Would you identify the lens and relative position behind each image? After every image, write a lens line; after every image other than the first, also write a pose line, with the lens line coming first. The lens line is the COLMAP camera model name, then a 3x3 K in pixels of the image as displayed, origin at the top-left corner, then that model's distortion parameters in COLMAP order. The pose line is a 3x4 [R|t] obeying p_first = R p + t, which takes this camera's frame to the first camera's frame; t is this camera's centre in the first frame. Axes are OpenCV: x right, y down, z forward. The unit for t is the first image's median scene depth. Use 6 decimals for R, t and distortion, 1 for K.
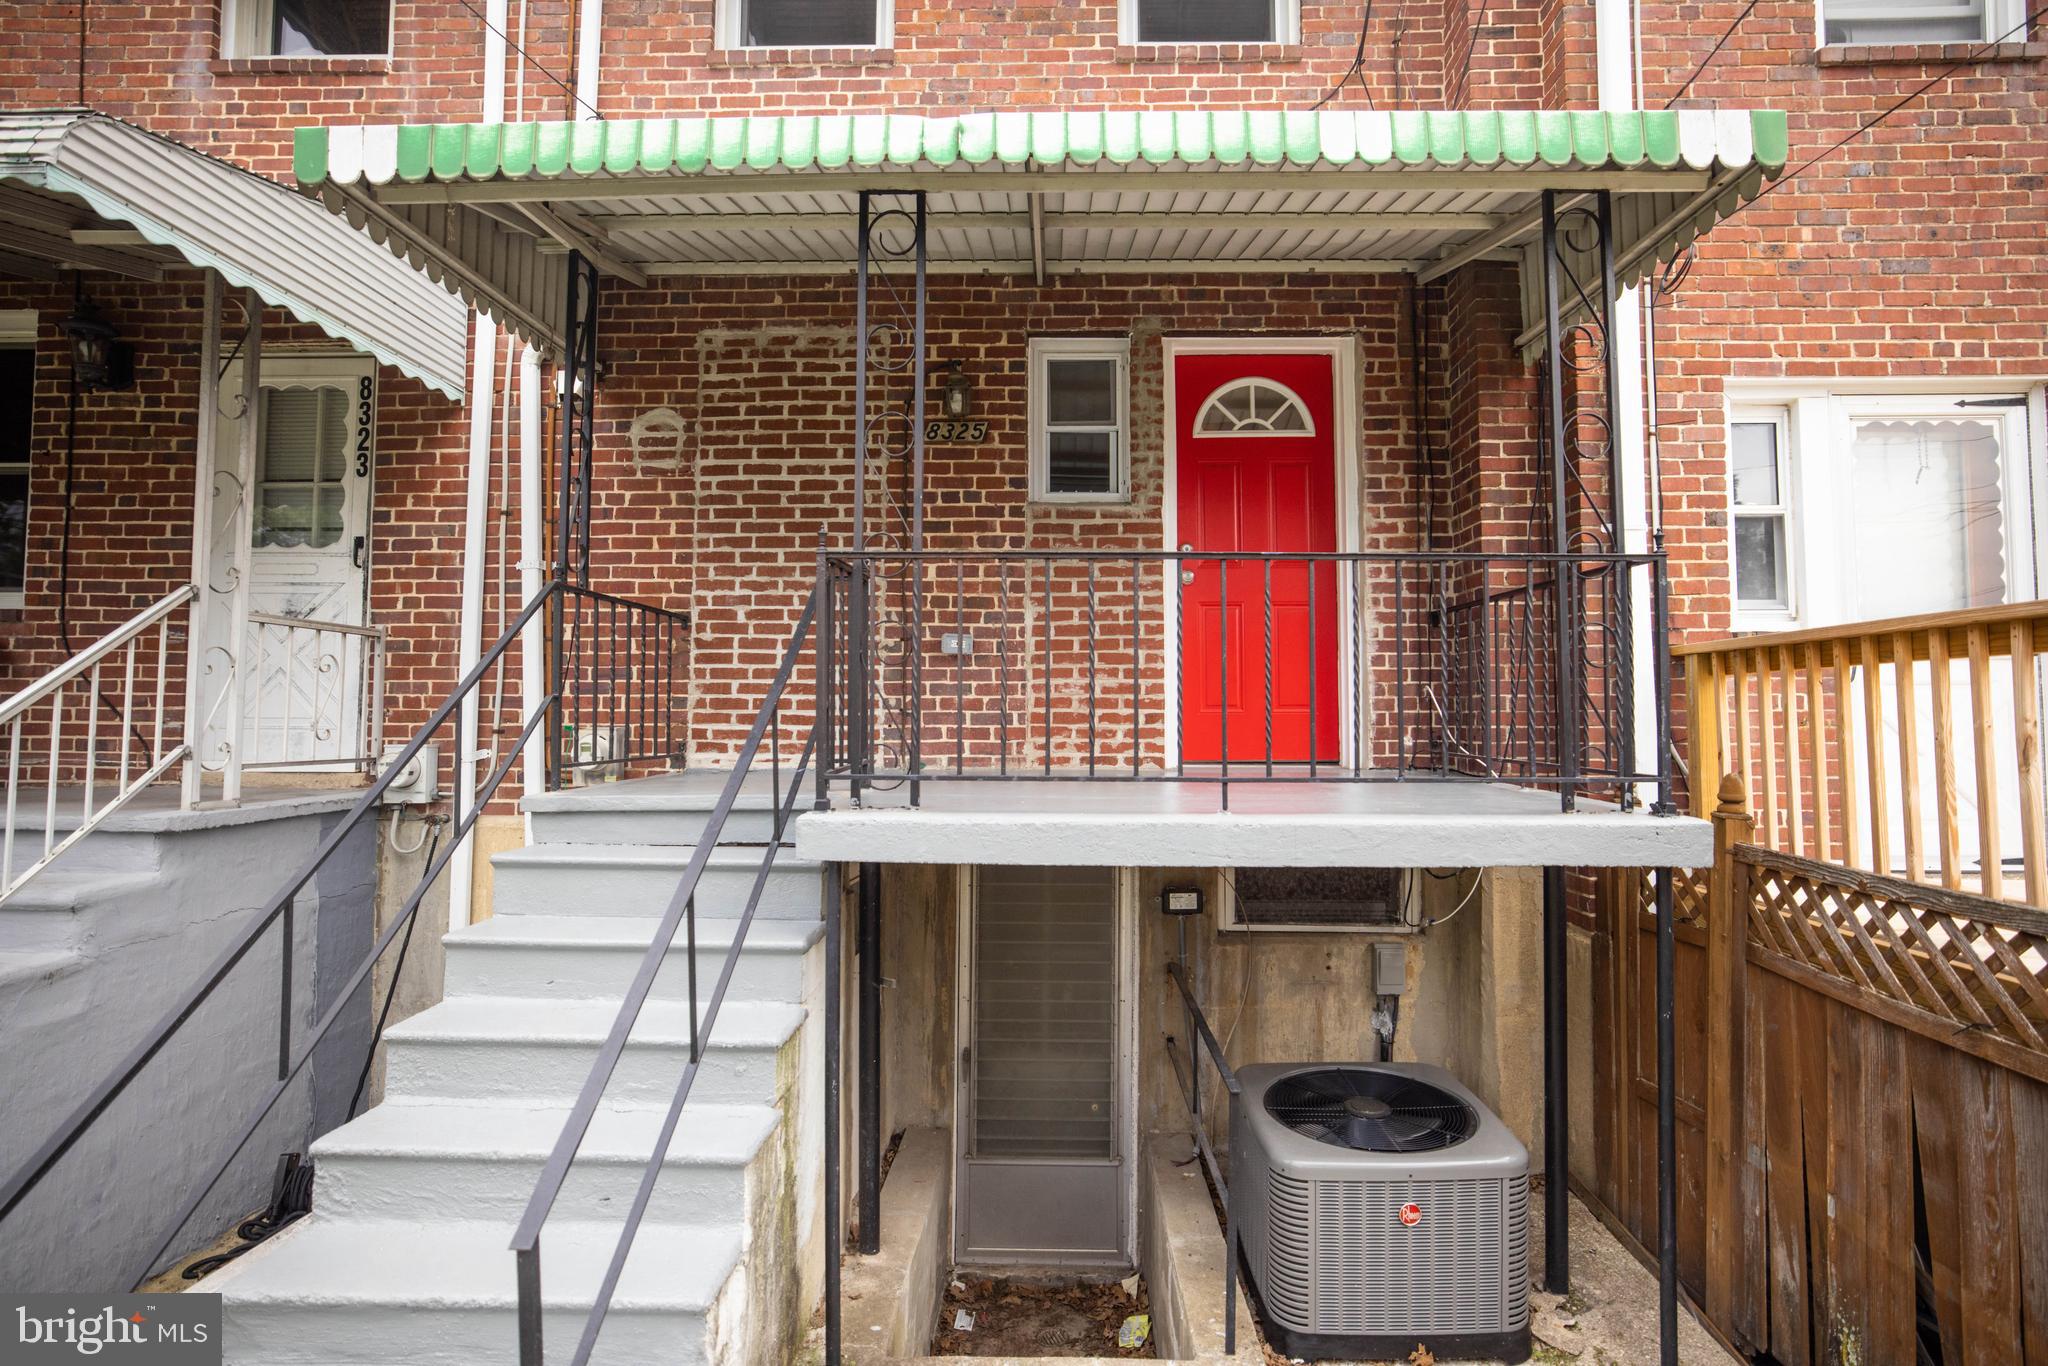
lens RADIAL K [[999.5, 0, 1030.9], [0, 999.5, 651.4], [0, 0, 1]] dist [-0.062837, 0.031422]
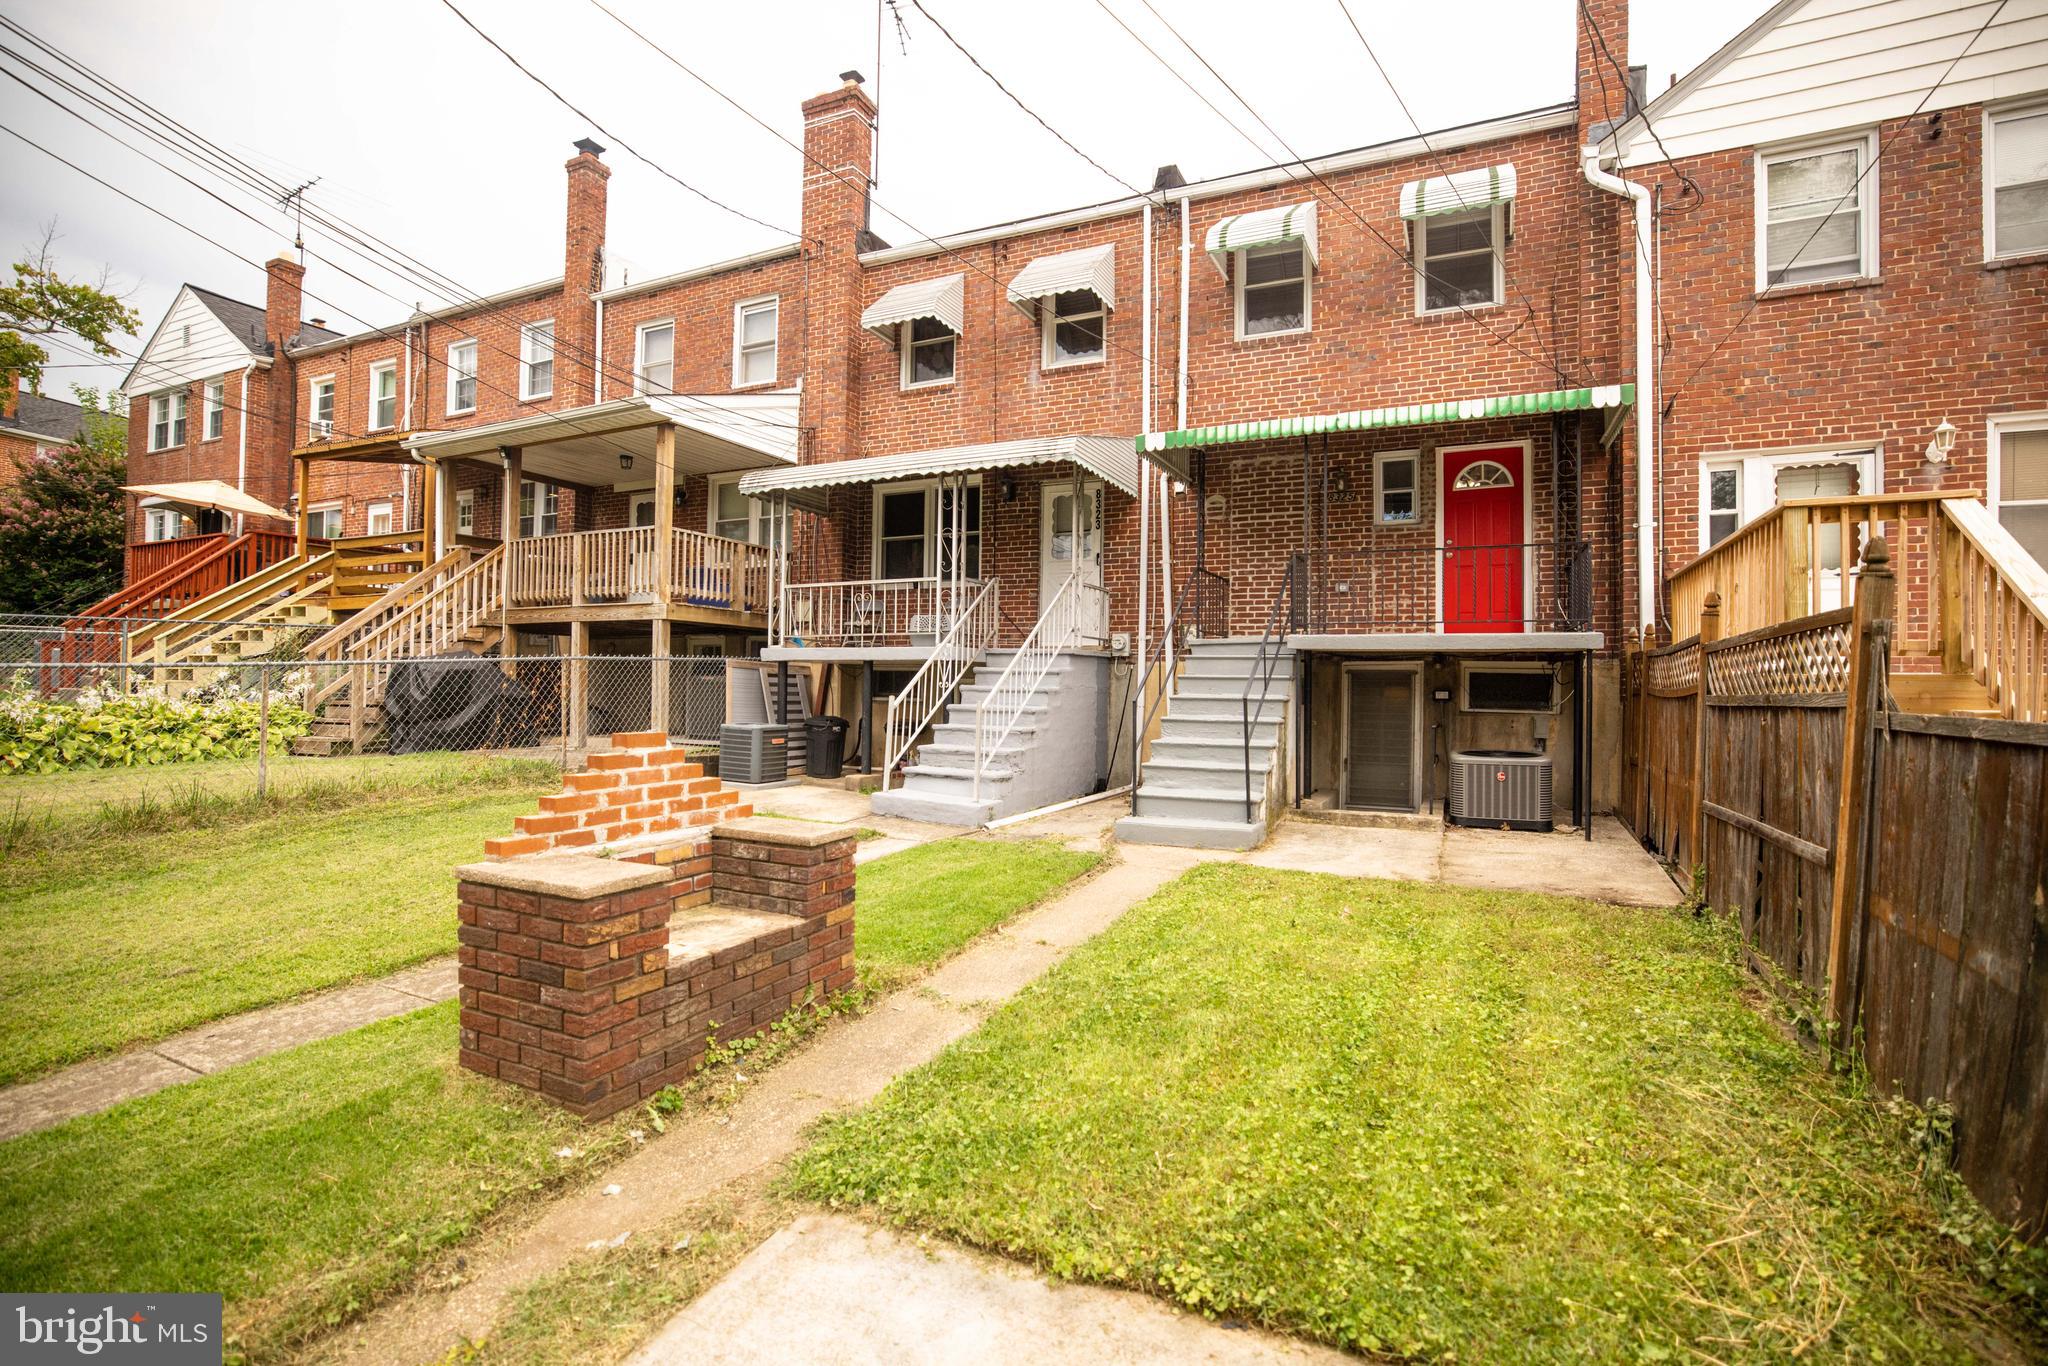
lens RADIAL K [[885.8, 0, 1078.2], [0, 885.8, 674.3], [0, 0, 1]] dist [-0.020364, 0.000512]
pose [[0.926759, 0.004115, -0.375633, 0.136295], [0.016538, 0.998524, 0.051740, 0.079790], [0.375292, -0.054163, 0.925323, -1.200184]]
